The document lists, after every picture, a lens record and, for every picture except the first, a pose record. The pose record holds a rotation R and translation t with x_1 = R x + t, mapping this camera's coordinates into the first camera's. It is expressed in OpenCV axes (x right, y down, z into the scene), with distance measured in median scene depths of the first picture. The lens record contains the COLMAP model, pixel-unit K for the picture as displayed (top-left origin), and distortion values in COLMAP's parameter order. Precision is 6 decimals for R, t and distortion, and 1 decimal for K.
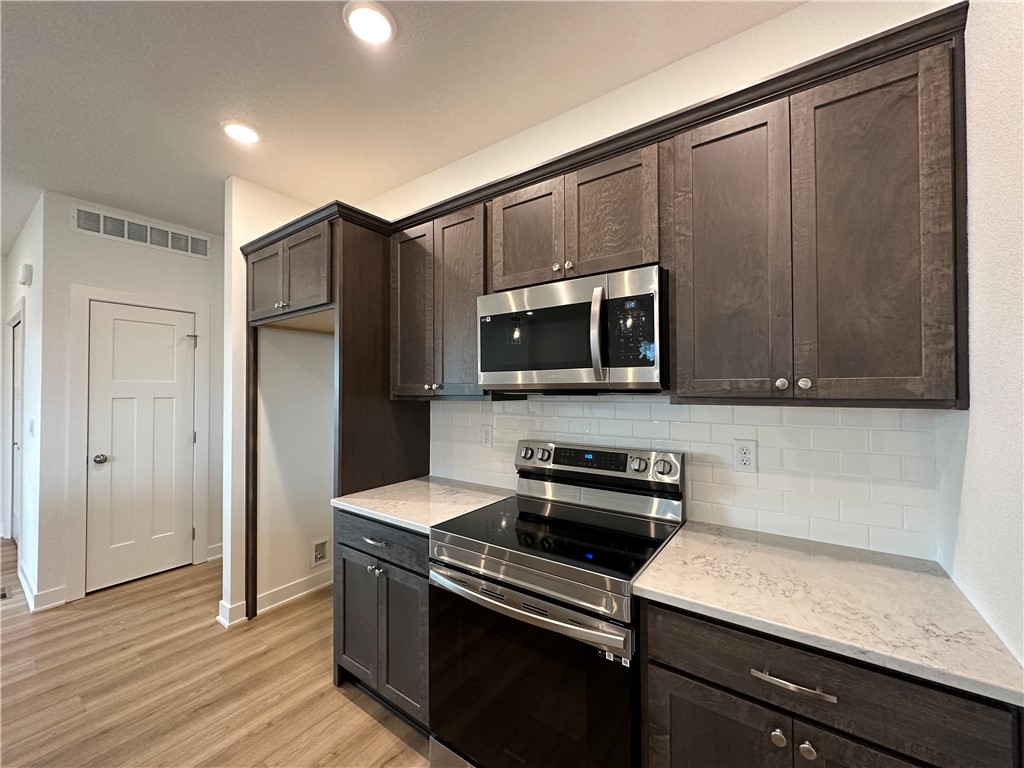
lens RADIAL K [[407.3, 0, 510.7], [0, 407.3, 382.5], [0, 0, 1]] dist [-0.004396, 0.001022]
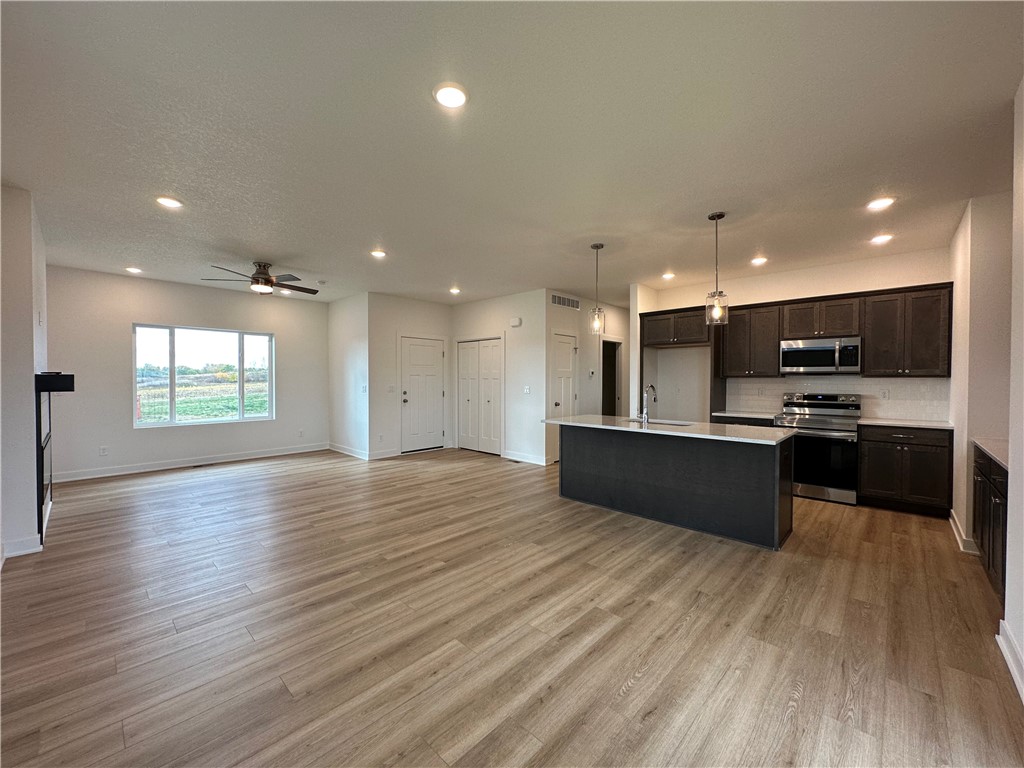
lens RADIAL K [[407.3, 0, 510.0], [0, 407.3, 382.8], [0, 0, 1]] dist [-0.004396, 0.001022]
pose [[0.990249, 0.008299, -0.139058, -1.289593], [-0.004744, 0.999654, 0.025876, 0.015827], [0.139224, -0.024964, 0.989946, -1.741573]]
